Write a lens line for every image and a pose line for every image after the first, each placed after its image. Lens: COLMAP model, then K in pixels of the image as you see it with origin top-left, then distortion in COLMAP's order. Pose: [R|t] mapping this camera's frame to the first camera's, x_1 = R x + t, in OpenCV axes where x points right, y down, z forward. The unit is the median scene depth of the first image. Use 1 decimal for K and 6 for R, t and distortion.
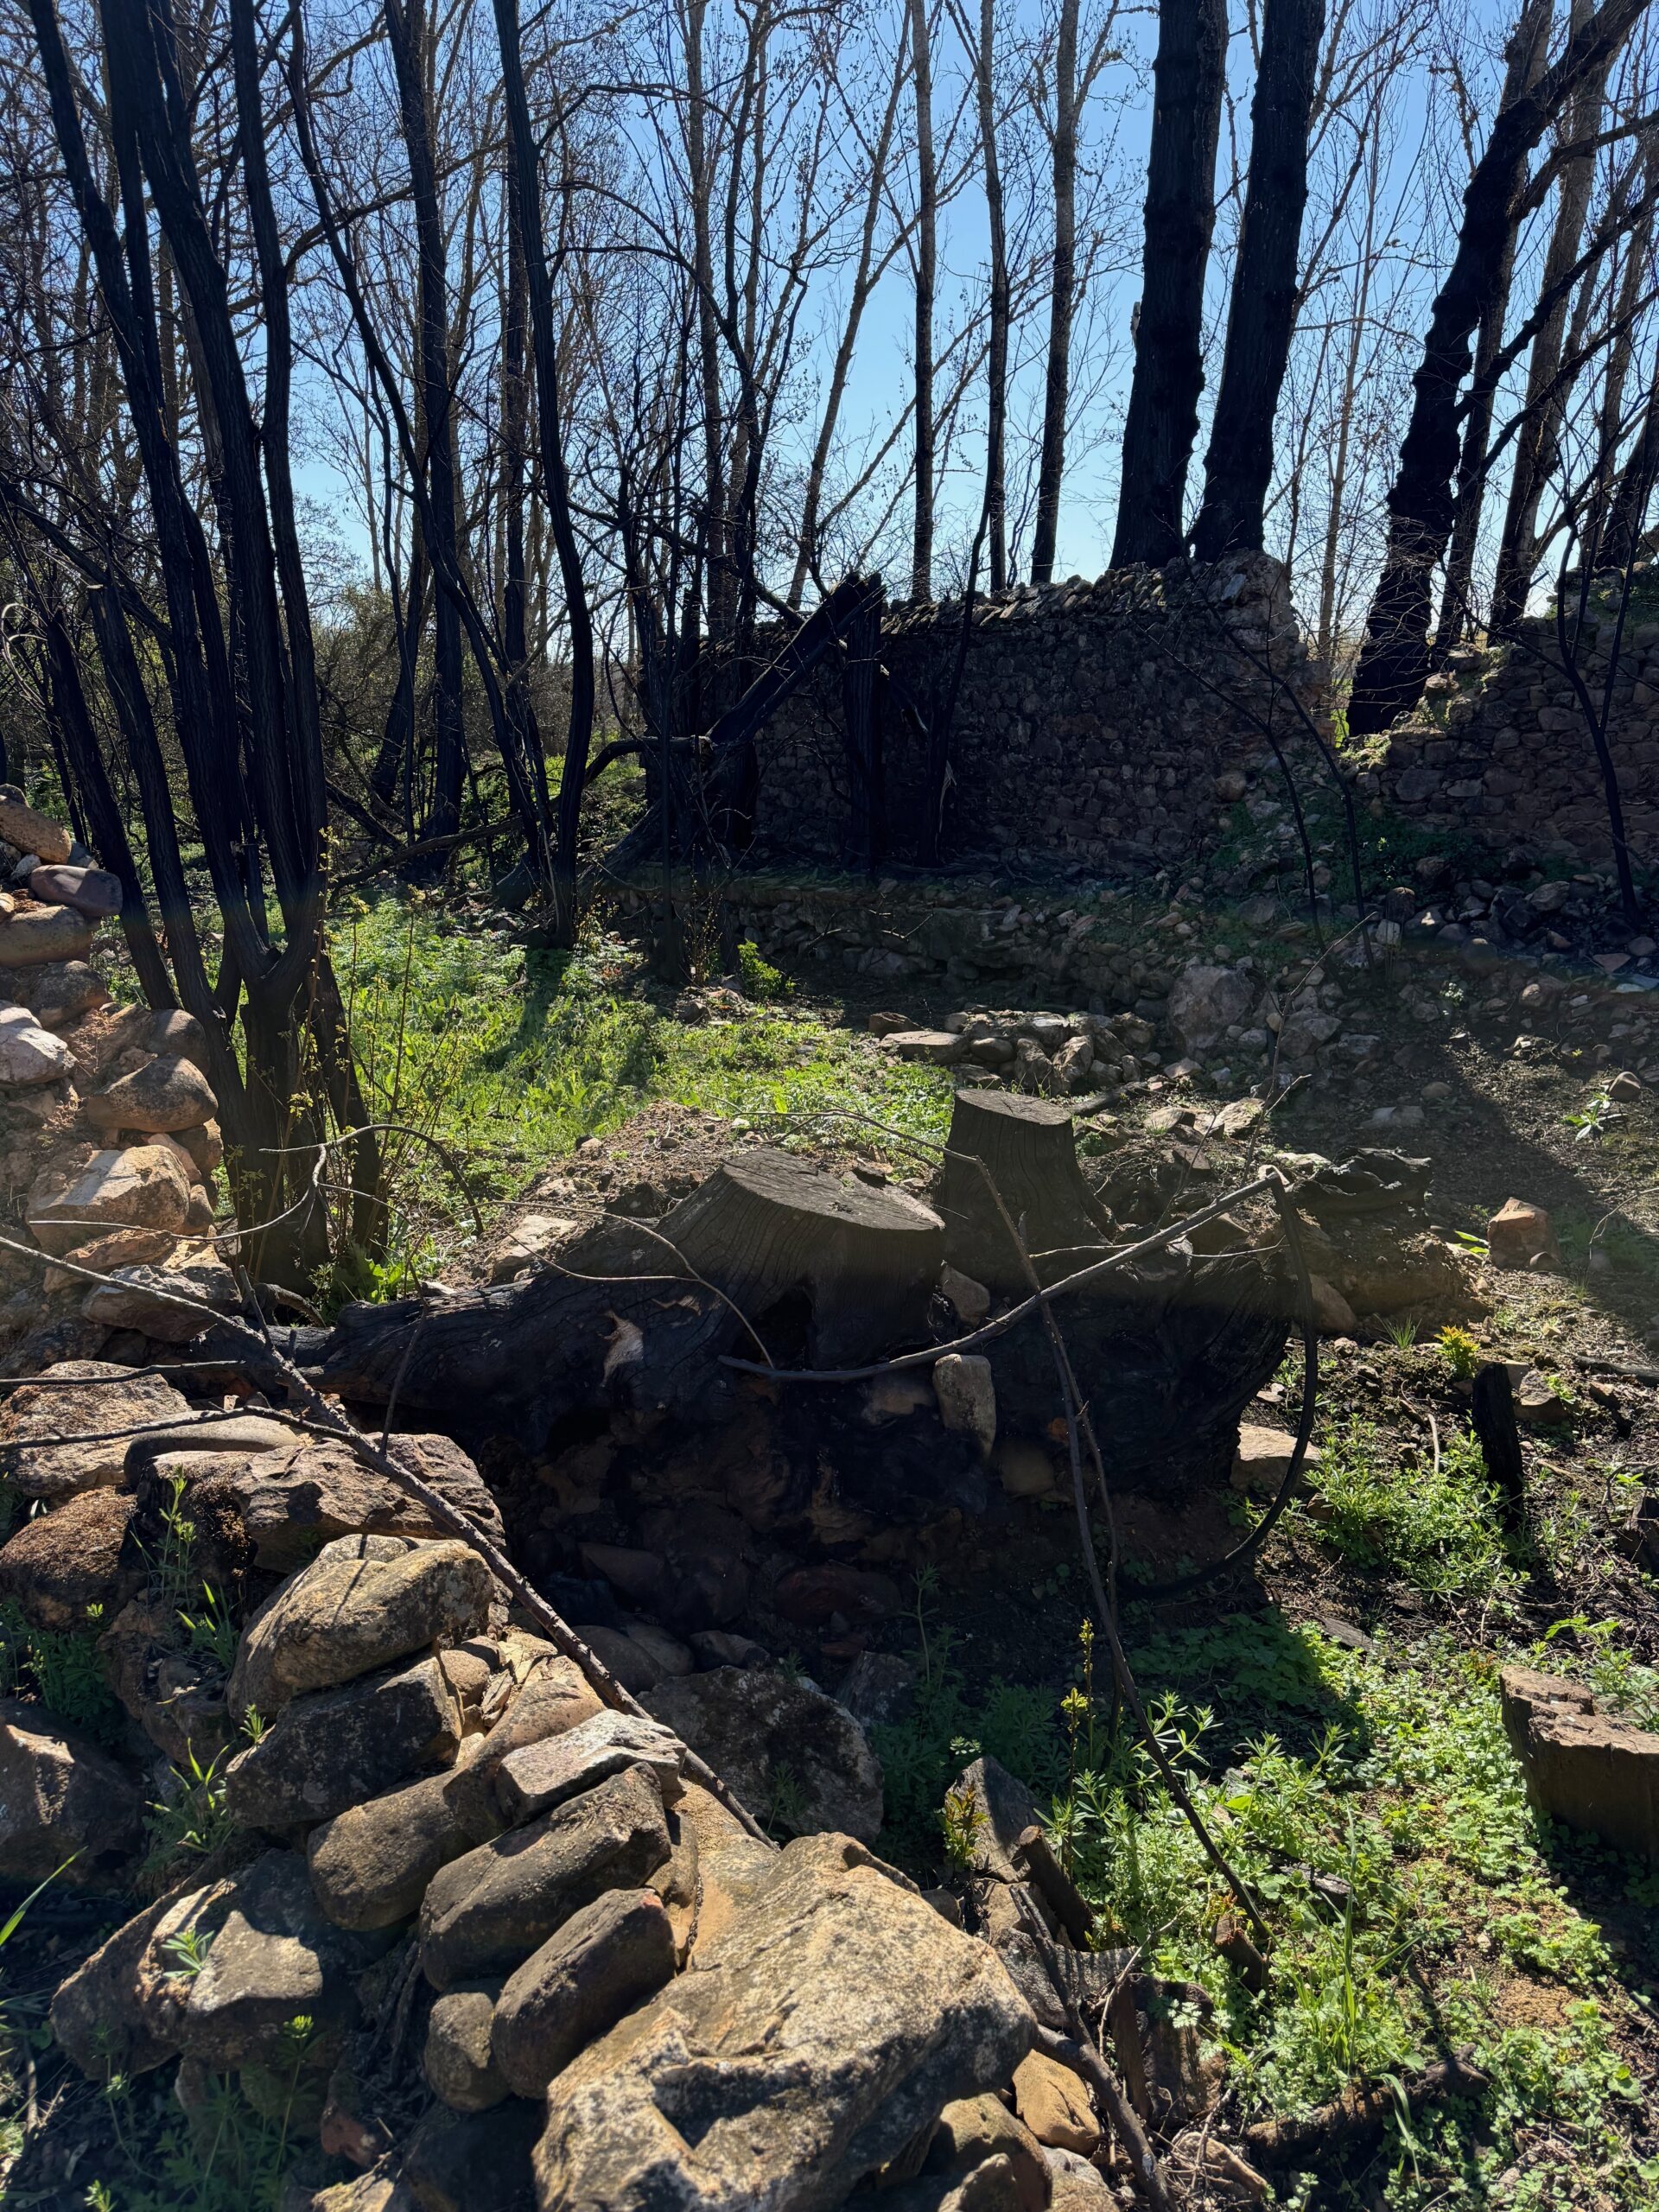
lens RADIAL K [[1546.7, 0, 829.5], [0, 1546.7, 1106.0], [0, 0, 1]] dist [0.000625, -0.022561]
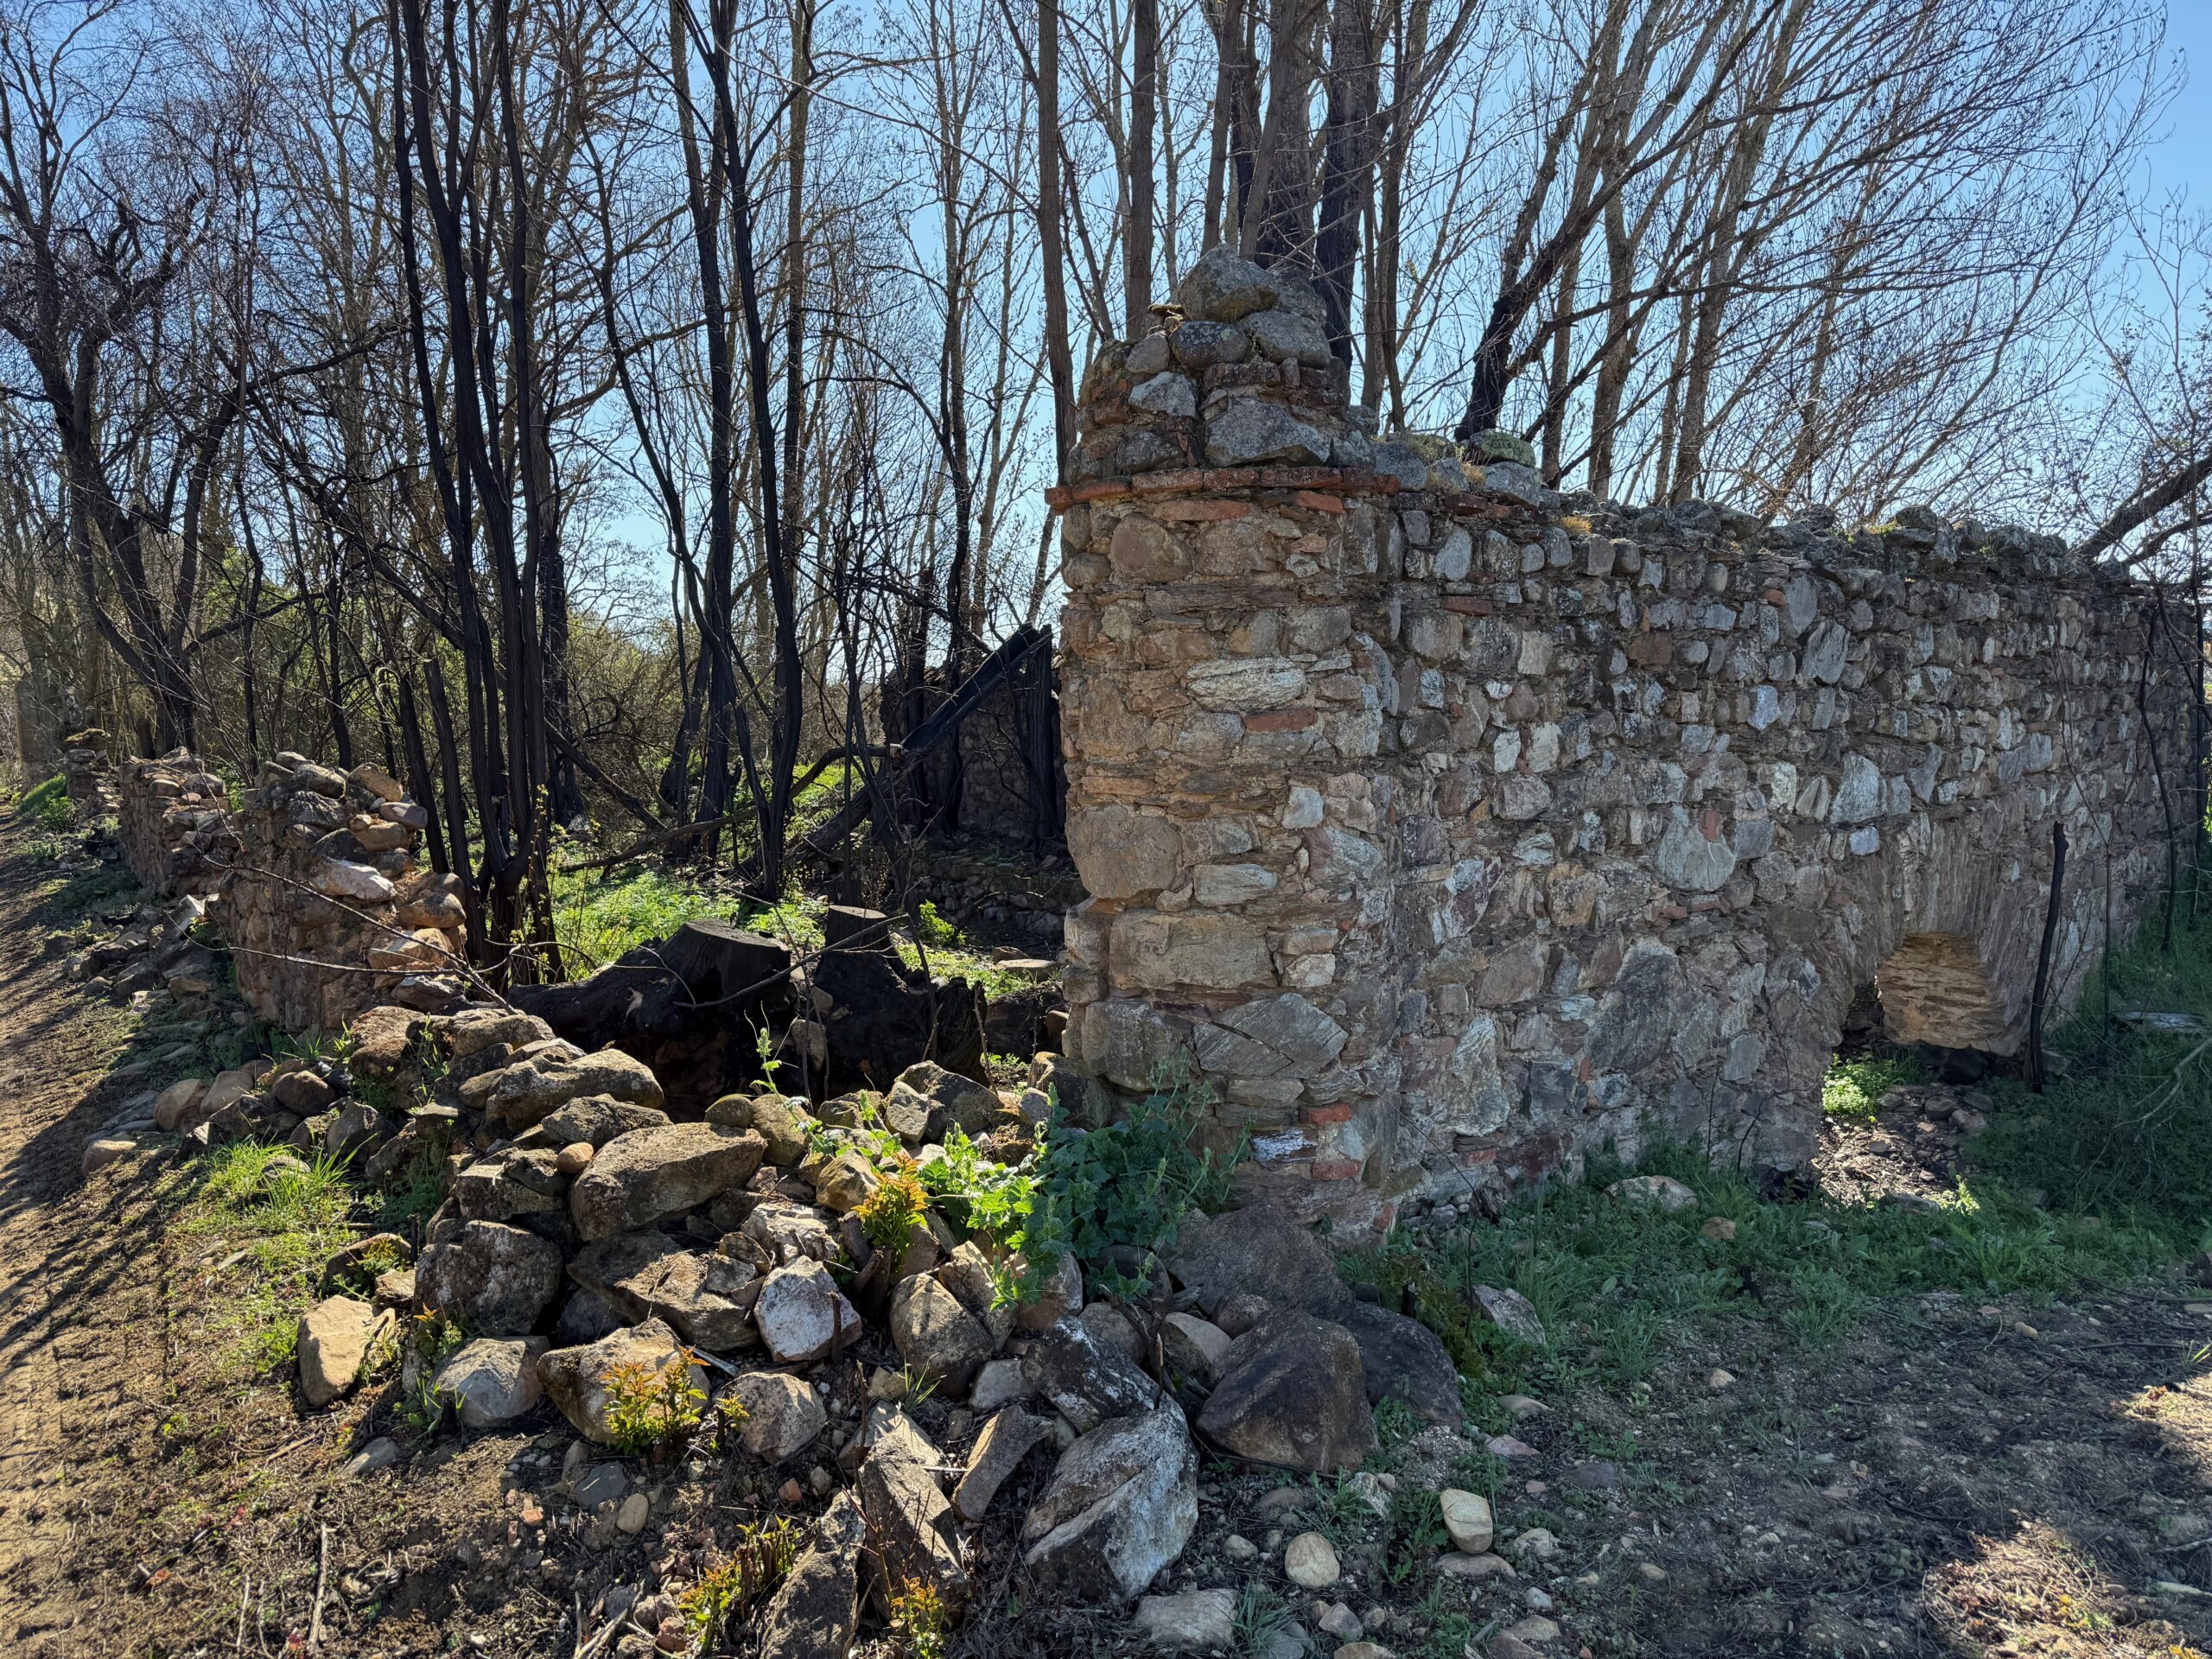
lens RADIAL K [[1544.1, 0, 1184.1], [0, 1544.1, 828.5], [0, 0, 1]] dist [0.068202, -0.174083]
pose [[0.999742, -0.000069, 0.022716, 0.449287], [0.004244, 0.982957, -0.183788, 0.239139], [-0.022316, 0.183837, 0.982703, -0.938491]]
